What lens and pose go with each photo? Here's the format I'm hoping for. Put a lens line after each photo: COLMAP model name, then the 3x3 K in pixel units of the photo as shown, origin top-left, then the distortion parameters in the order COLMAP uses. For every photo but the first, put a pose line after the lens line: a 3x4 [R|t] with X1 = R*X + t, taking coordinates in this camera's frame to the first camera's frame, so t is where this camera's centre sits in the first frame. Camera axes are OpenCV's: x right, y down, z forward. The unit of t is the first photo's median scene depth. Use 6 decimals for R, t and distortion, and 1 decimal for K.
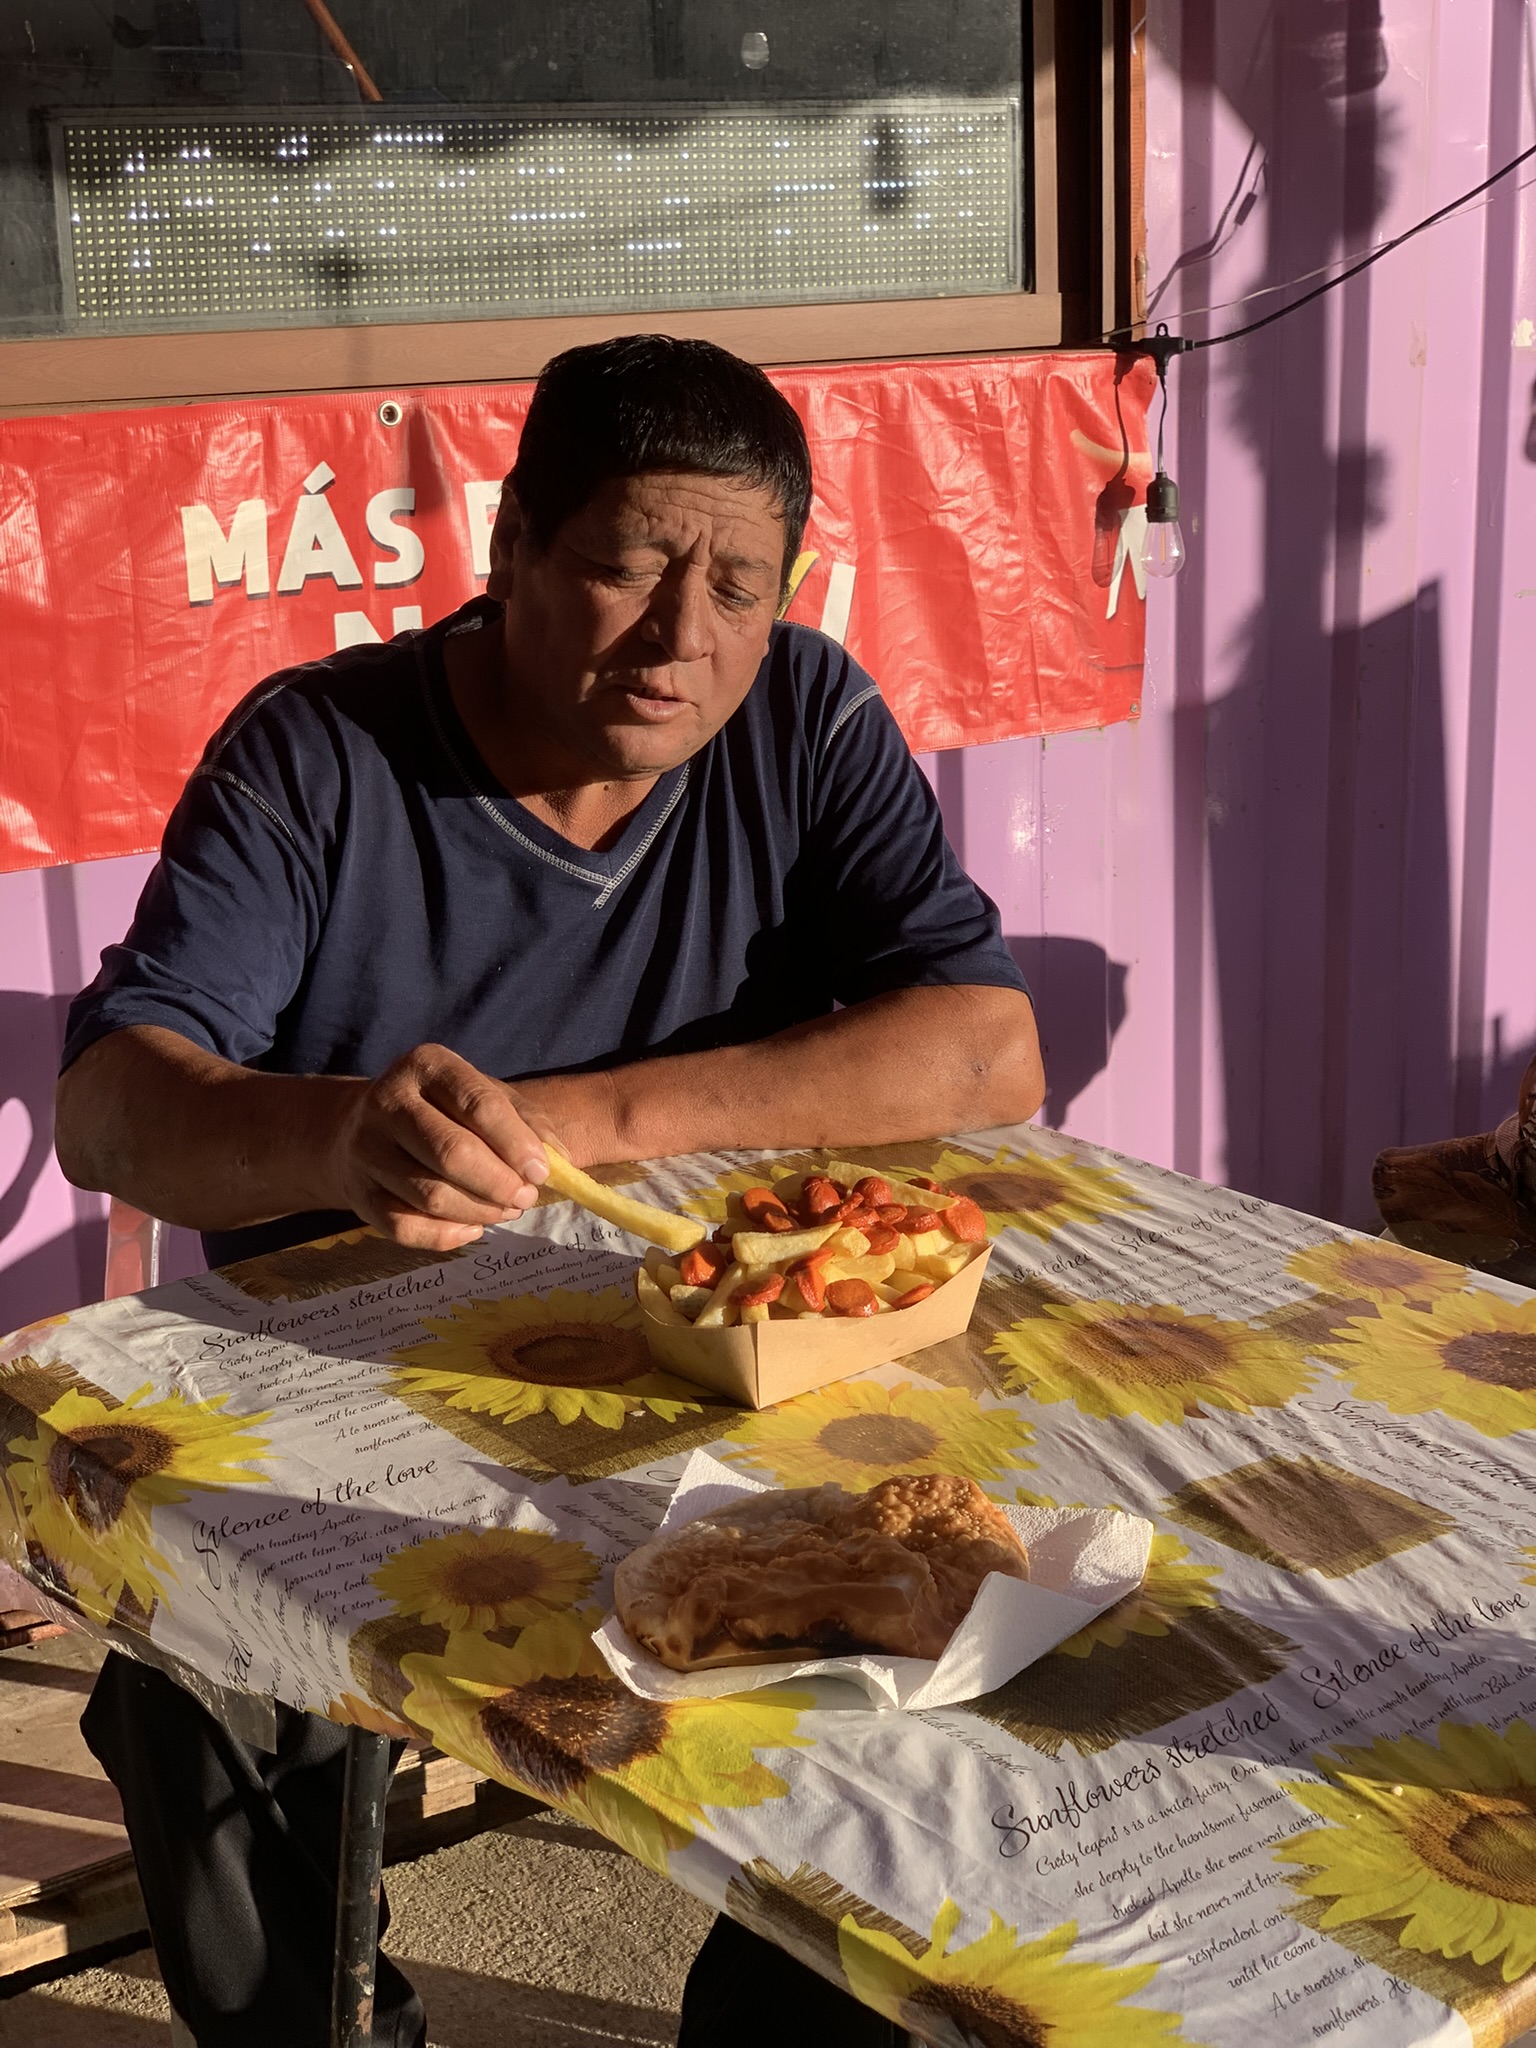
lens RADIAL K [[3045.7, 0, 770.8], [0, 3045.7, 1021.4], [0, 0, 1]] dist [0.019380, 0.000000]
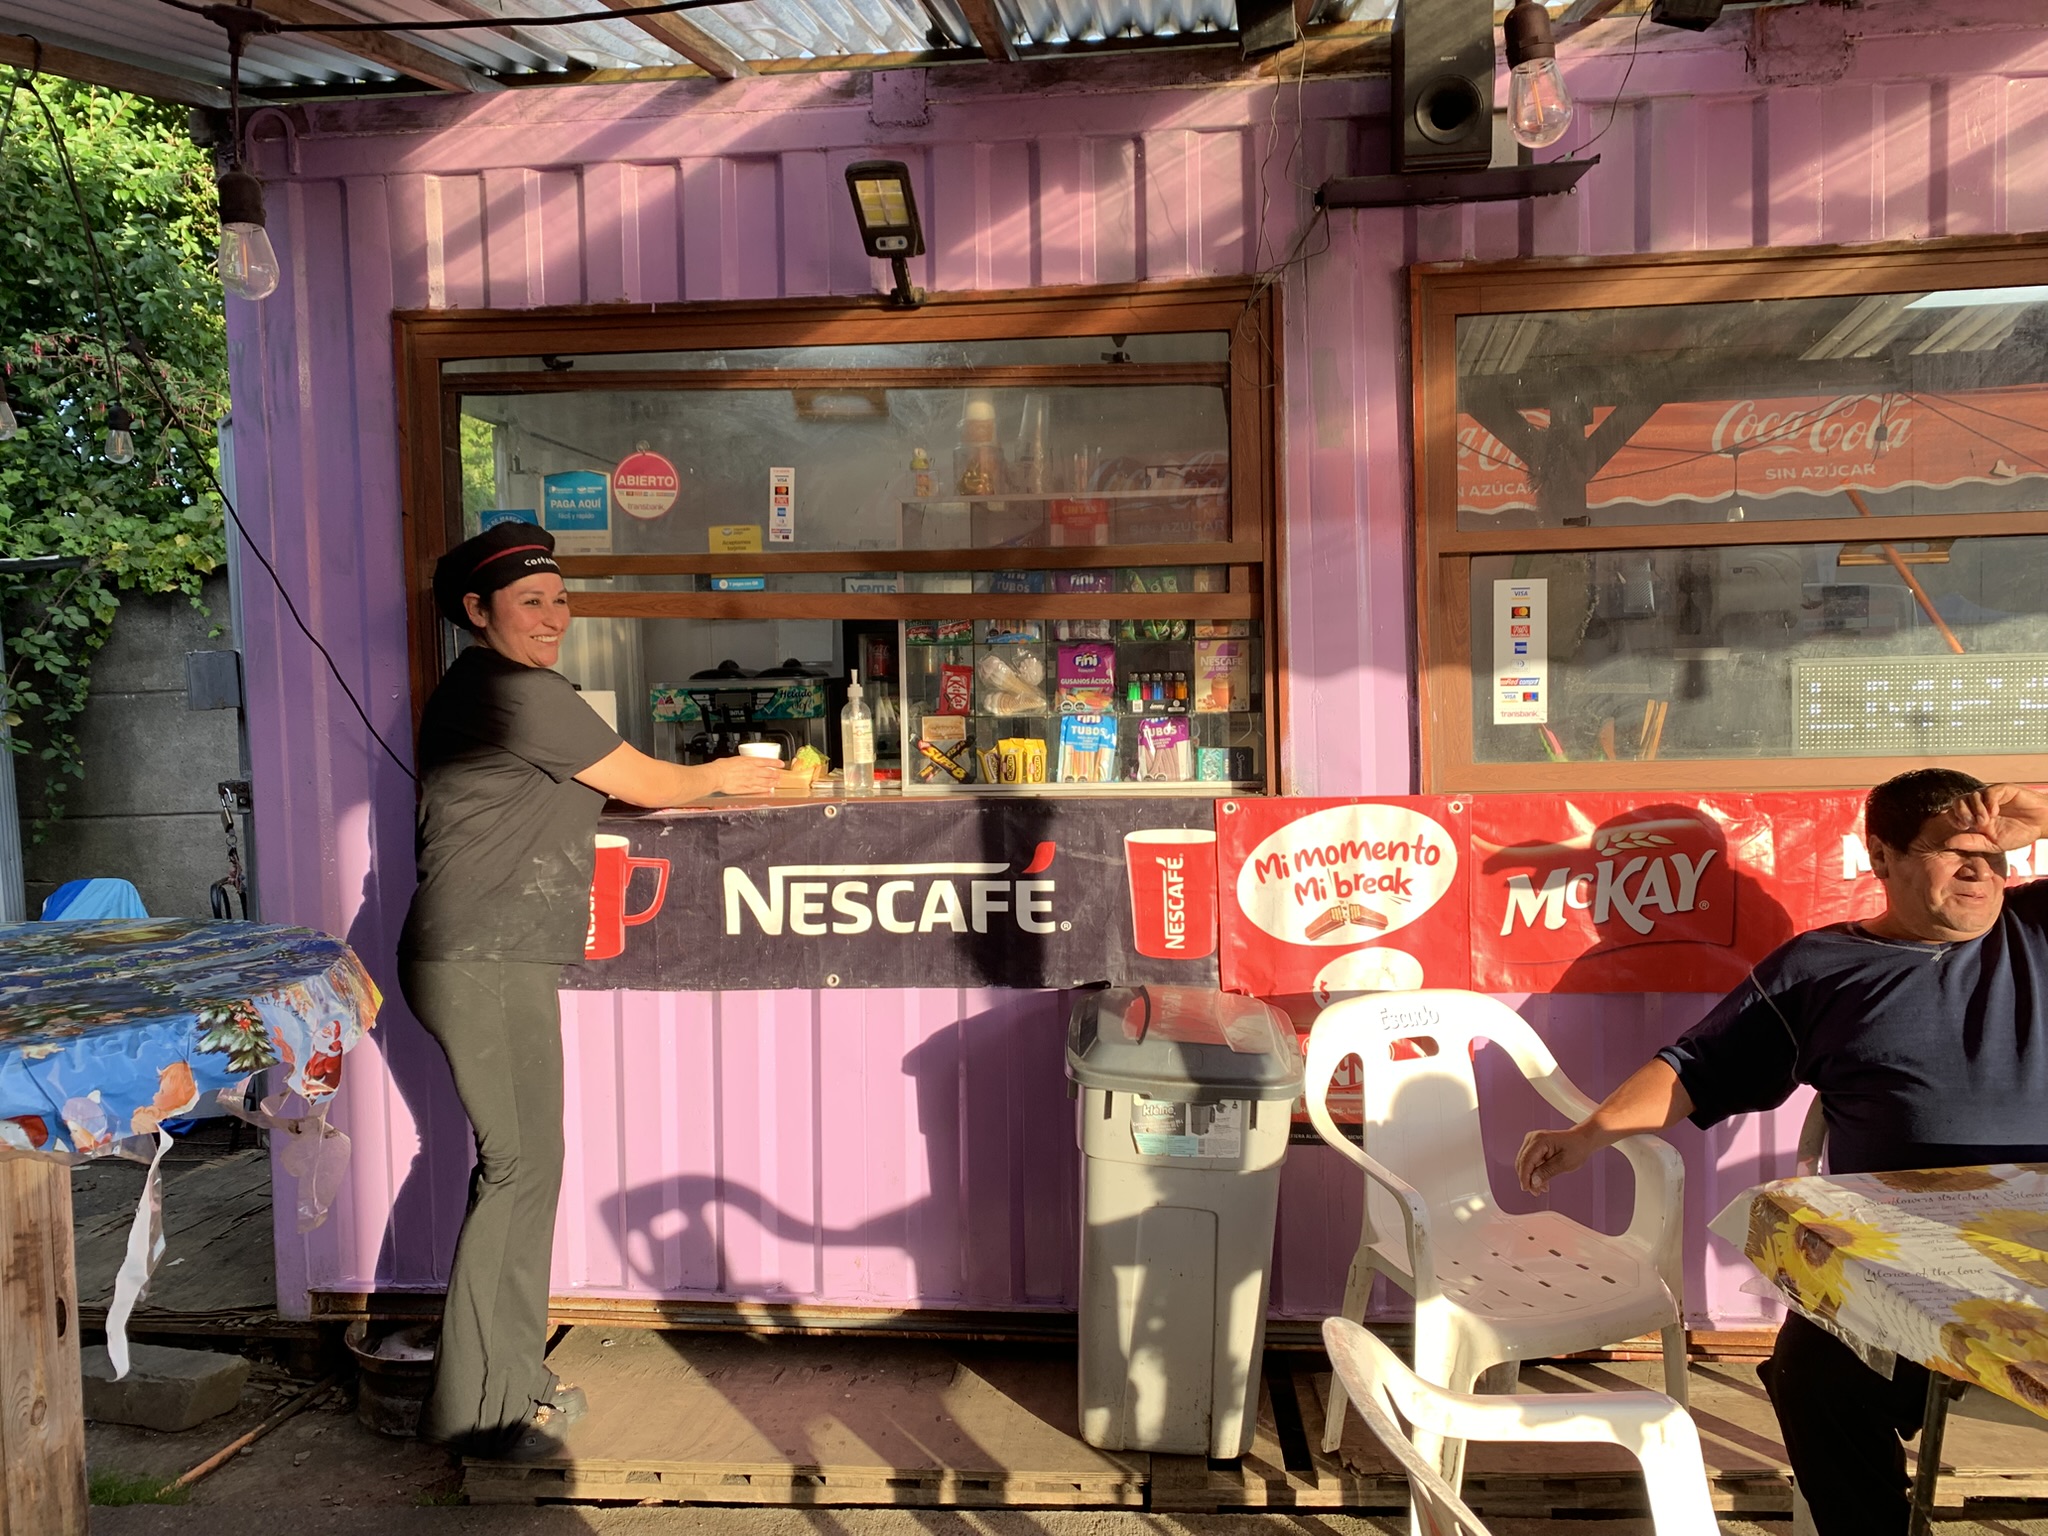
lens RADIAL K [[1552.8, 0, 1007.2], [0, 1552.8, 758.1], [0, 0, 1]] dist [0.045595, -0.017667]
pose [[0.796152, 0.043985, -0.603496, 0.005105], [-0.154716, 0.978999, -0.132753, 0.018956], [0.584983, 0.199062, 0.786238, -0.251838]]
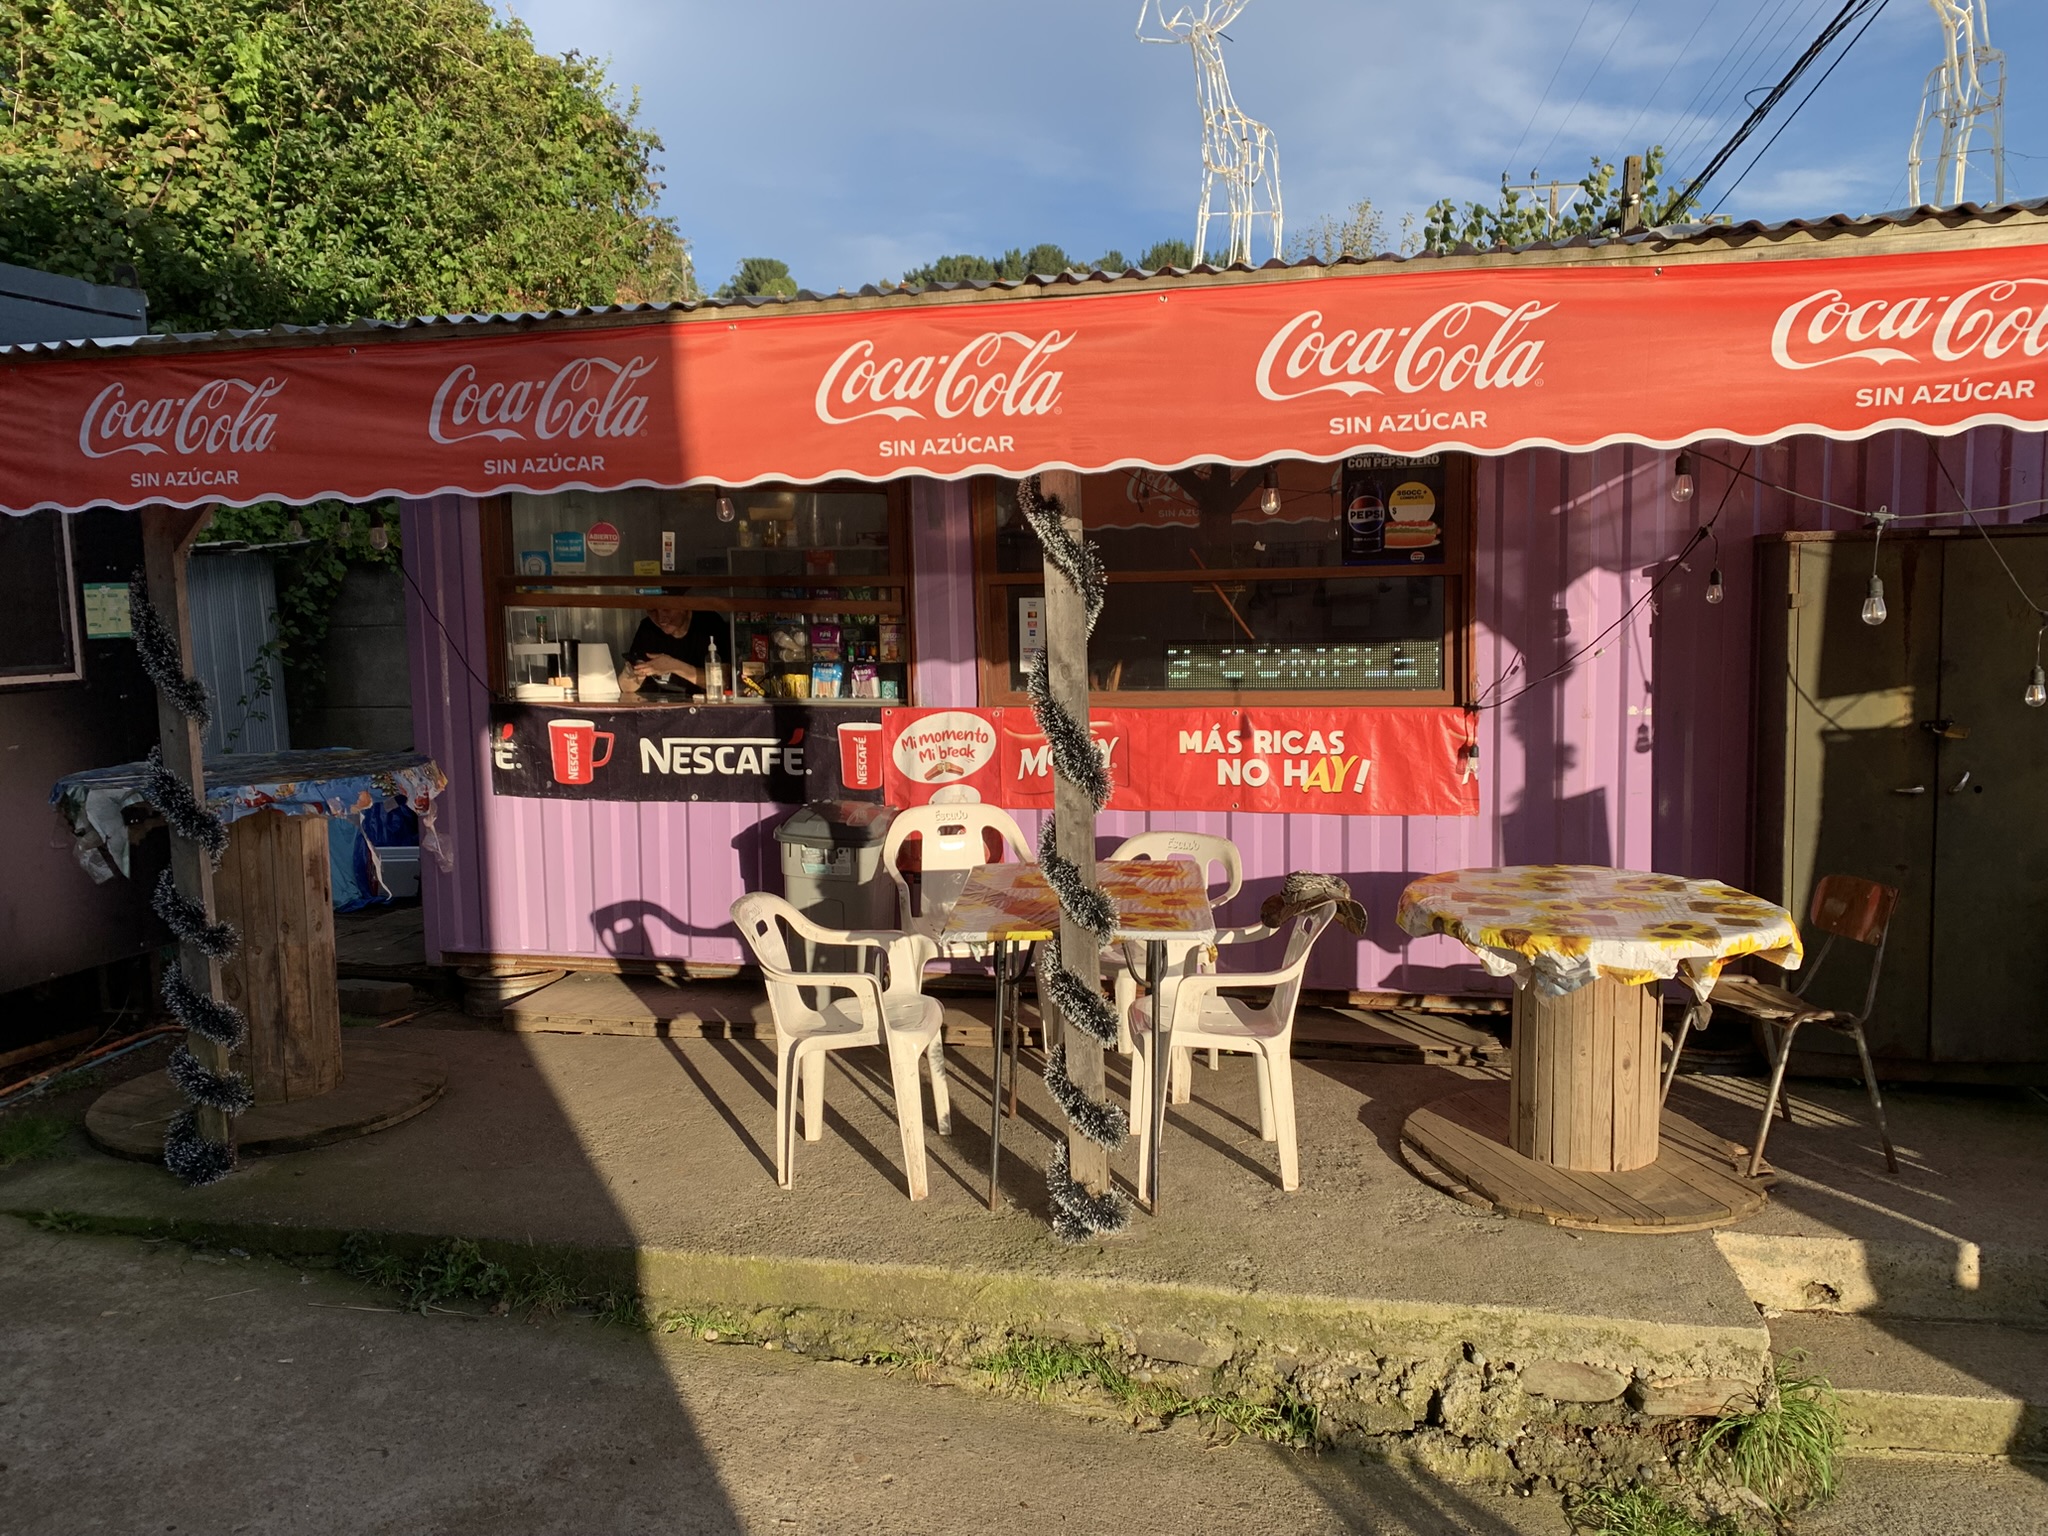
lens RADIAL K [[1552.8, 0, 1036.8], [0, 1552.8, 750.9], [0, 0, 1]] dist [0.045595, -0.017667]
pose [[0.729754, 0.092052, -0.677484, 1.240391], [-0.182244, 0.981234, -0.062982, 0.034786], [0.658973, 0.169429, 0.732836, -0.785043]]
